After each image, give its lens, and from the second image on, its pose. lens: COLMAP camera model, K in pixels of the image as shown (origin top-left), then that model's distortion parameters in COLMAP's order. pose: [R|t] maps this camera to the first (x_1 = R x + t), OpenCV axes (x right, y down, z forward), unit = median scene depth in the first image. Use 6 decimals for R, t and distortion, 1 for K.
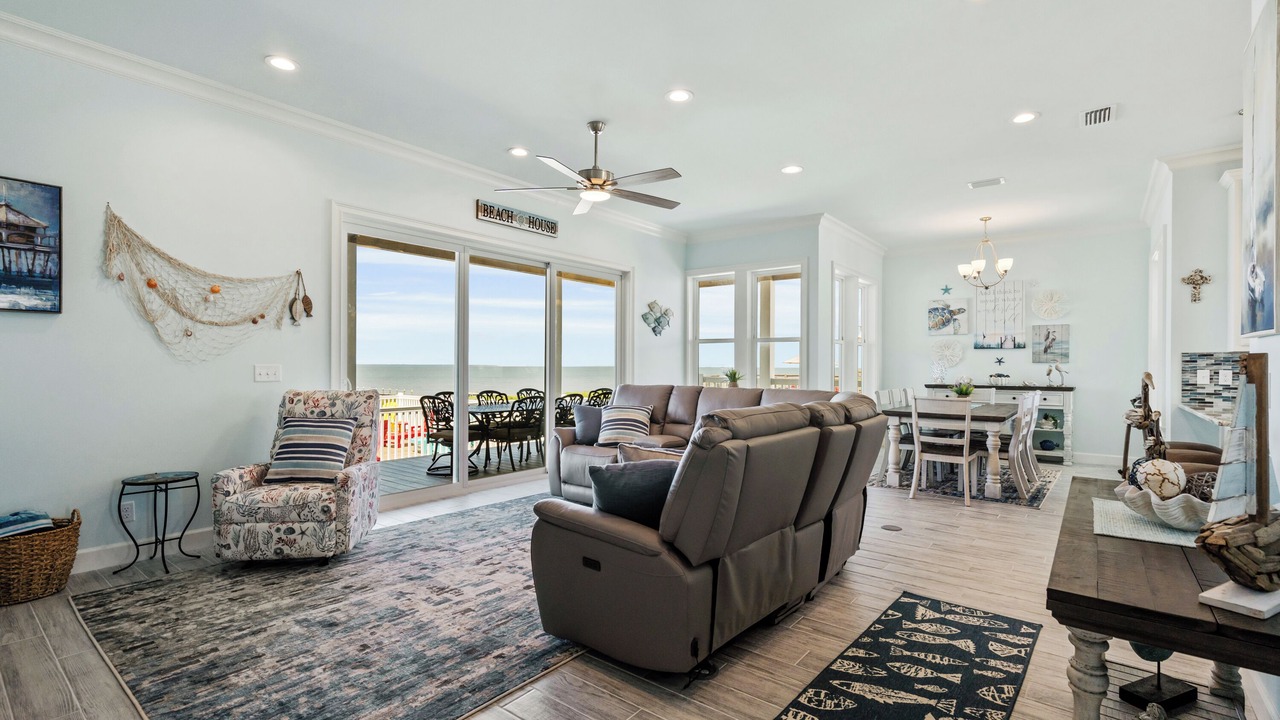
lens RADIAL K [[578.2, 0, 641.5], [0, 578.2, 361.9], [0, 0, 1]] dist [-0.001156, -0.000471]
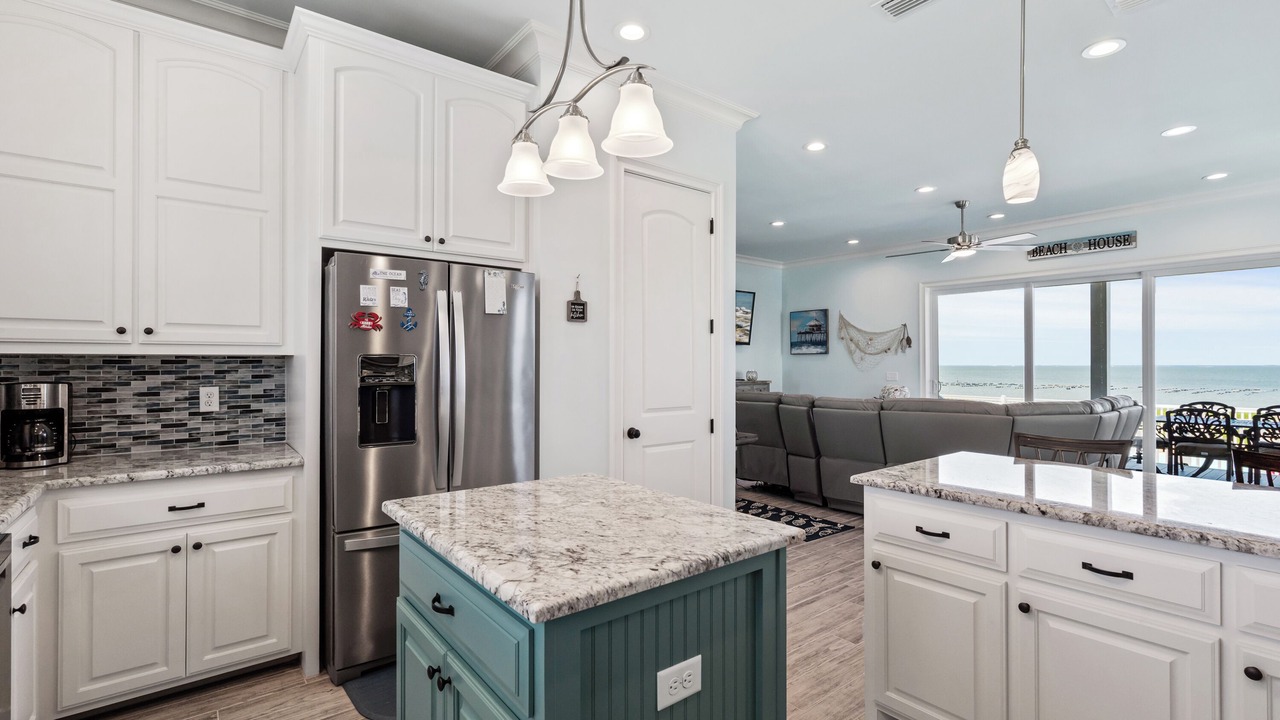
lens RADIAL K [[592.2, 0, 645.7], [0, 592.2, 359.5], [0, 0, 1]] dist [0.001472, 0.000278]
pose [[-0.229856, -0.014445, -0.973117, 1.816376], [-0.000375, 0.999891, -0.014753, -0.011458], [0.973224, -0.003026, -0.229837, 0.724439]]
